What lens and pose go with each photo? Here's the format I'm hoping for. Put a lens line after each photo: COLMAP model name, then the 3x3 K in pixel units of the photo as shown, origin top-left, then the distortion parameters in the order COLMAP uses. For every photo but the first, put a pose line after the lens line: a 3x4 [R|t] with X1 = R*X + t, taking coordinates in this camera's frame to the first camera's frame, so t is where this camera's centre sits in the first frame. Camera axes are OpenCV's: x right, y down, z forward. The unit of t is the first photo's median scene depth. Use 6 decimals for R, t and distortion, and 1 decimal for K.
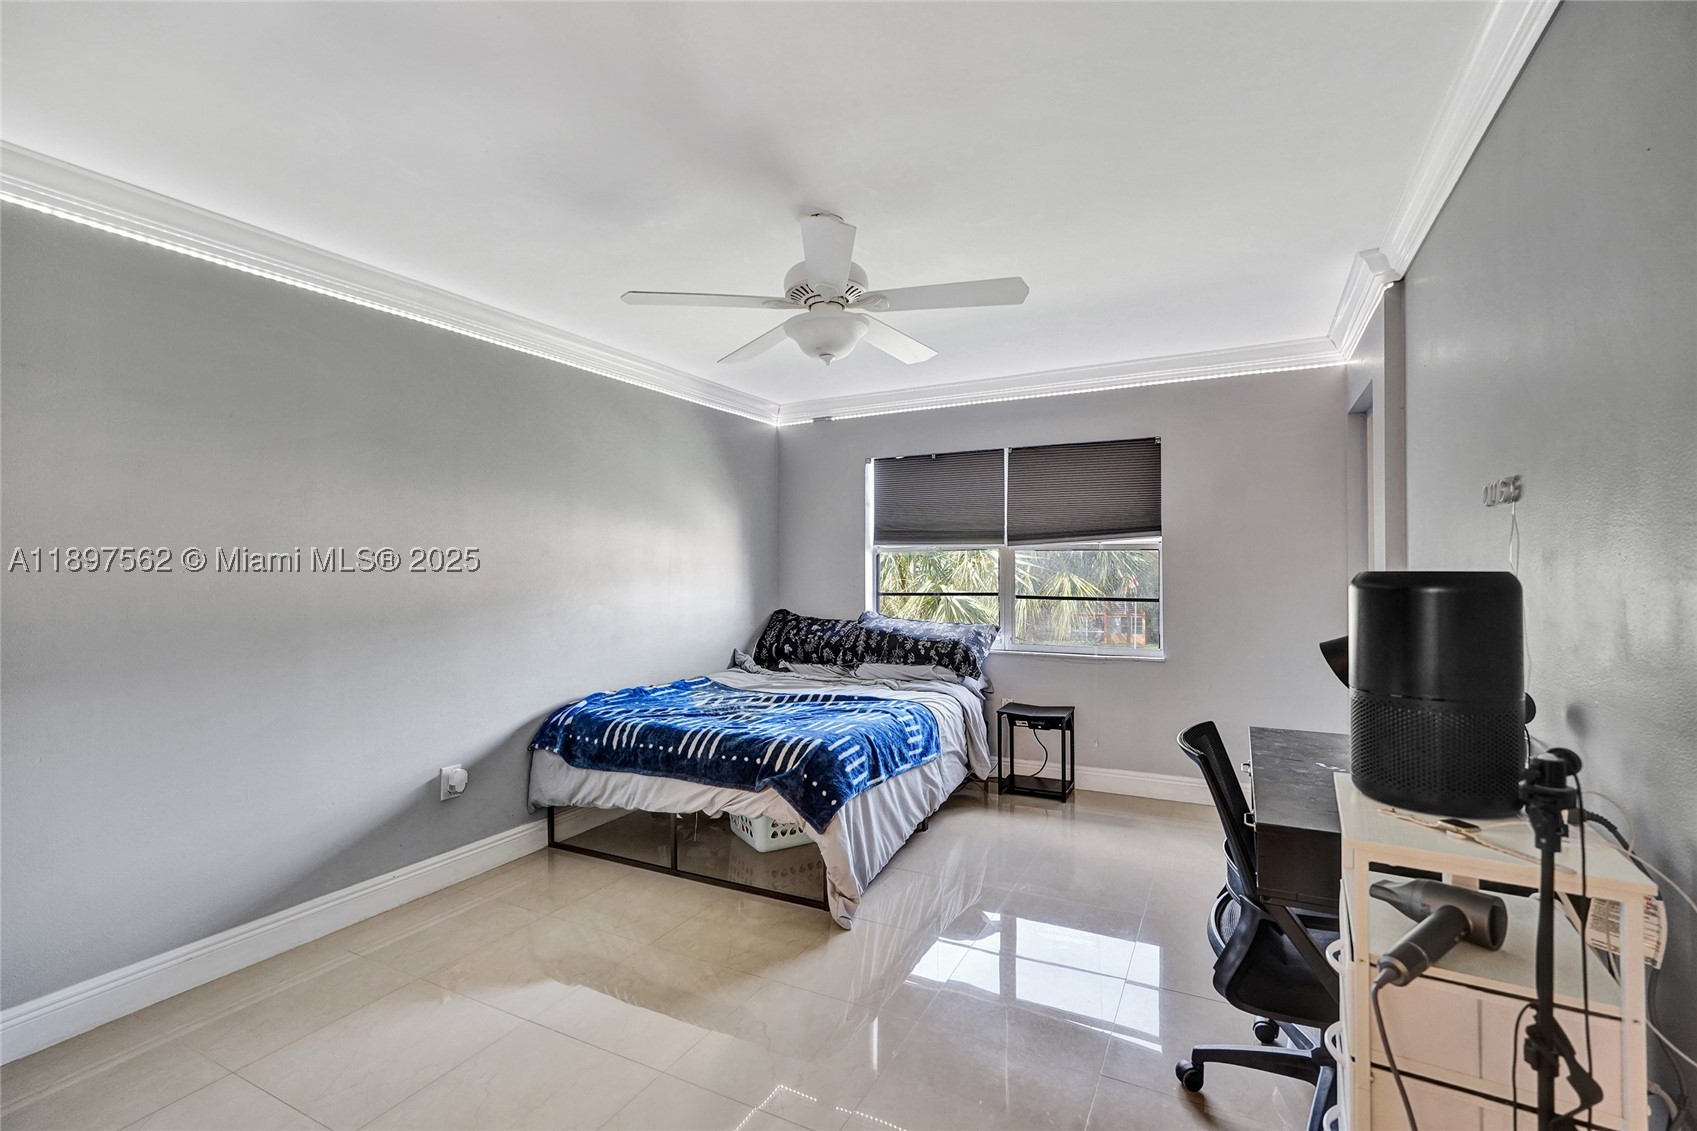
lens RADIAL K [[766.1, 0, 852.9], [0, 766.1, 543.3], [0, 0, 1]] dist [0.001013, 0.000536]
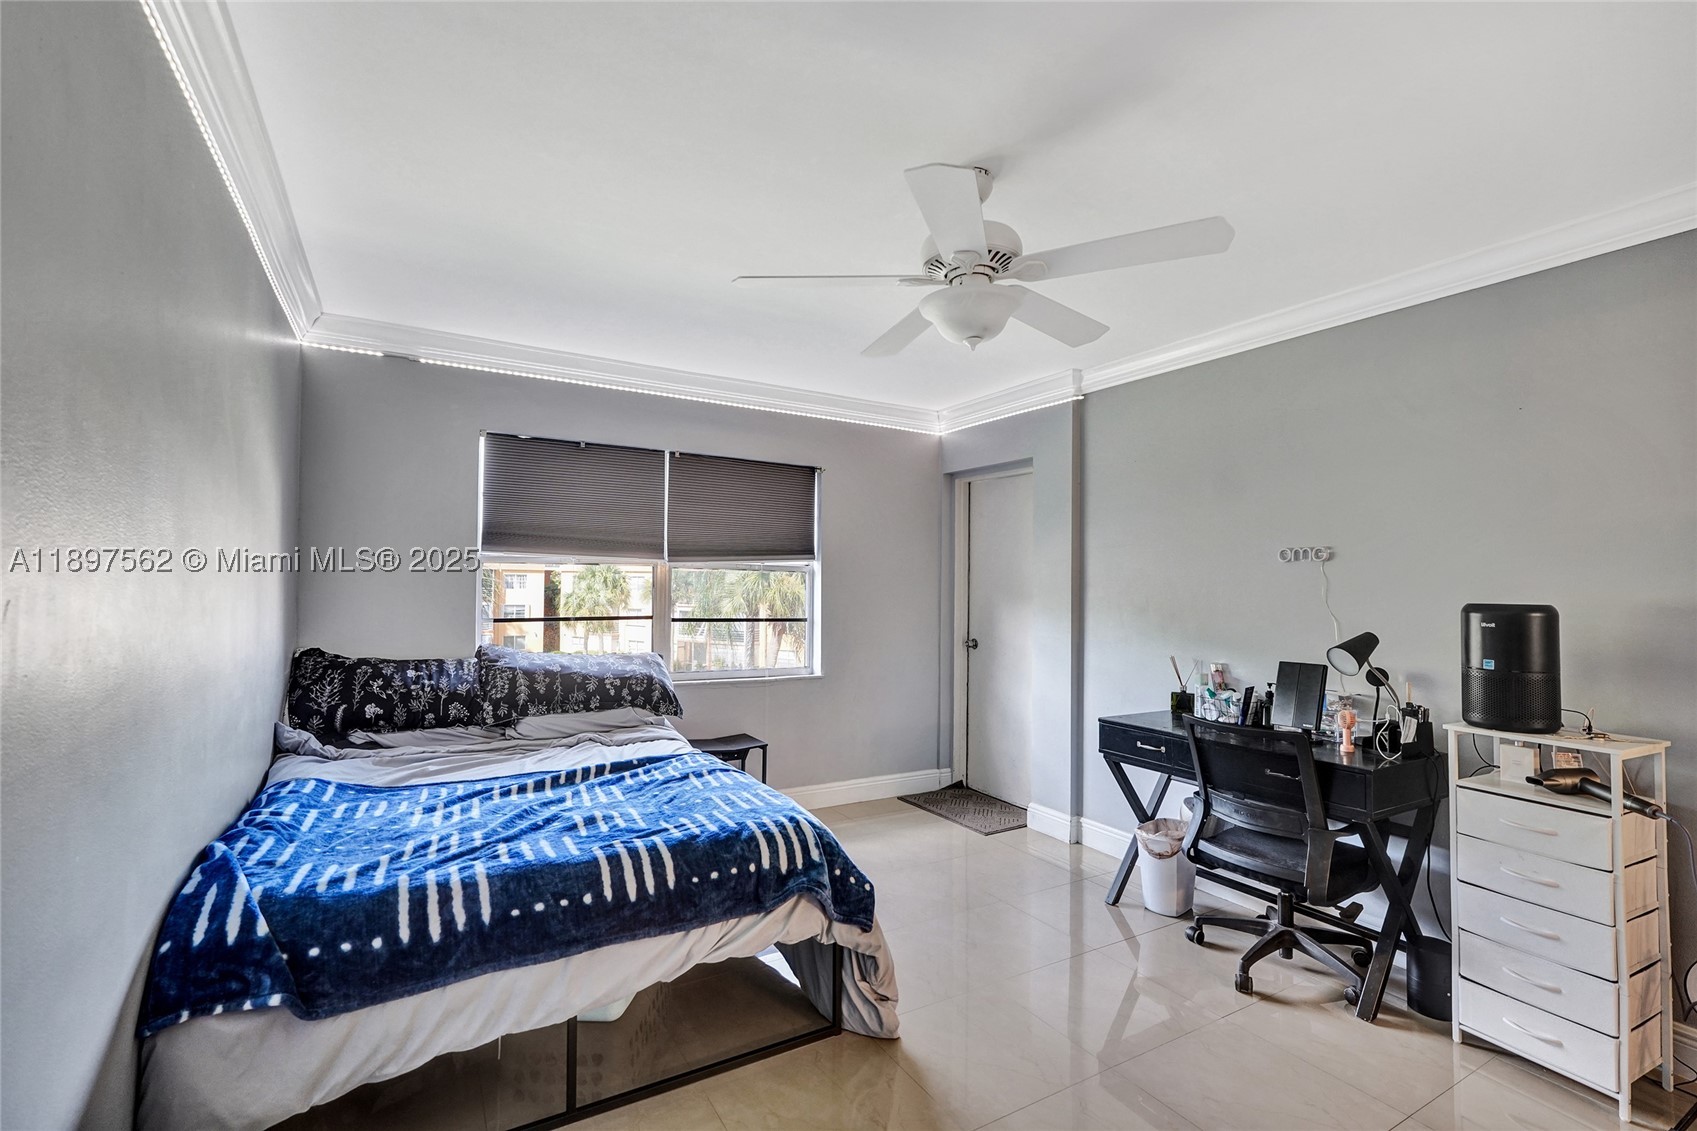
lens RADIAL K [[766.1, 0, 852.9], [0, 766.1, 543.3], [0, 0, 1]] dist [0.001013, 0.000536]
pose [[0.538086, 0.061426, 0.840648, -0.431355], [-0.045254, 0.998008, -0.043957, 0.011894], [-0.841674, -0.014390, 0.539794, 0.355687]]
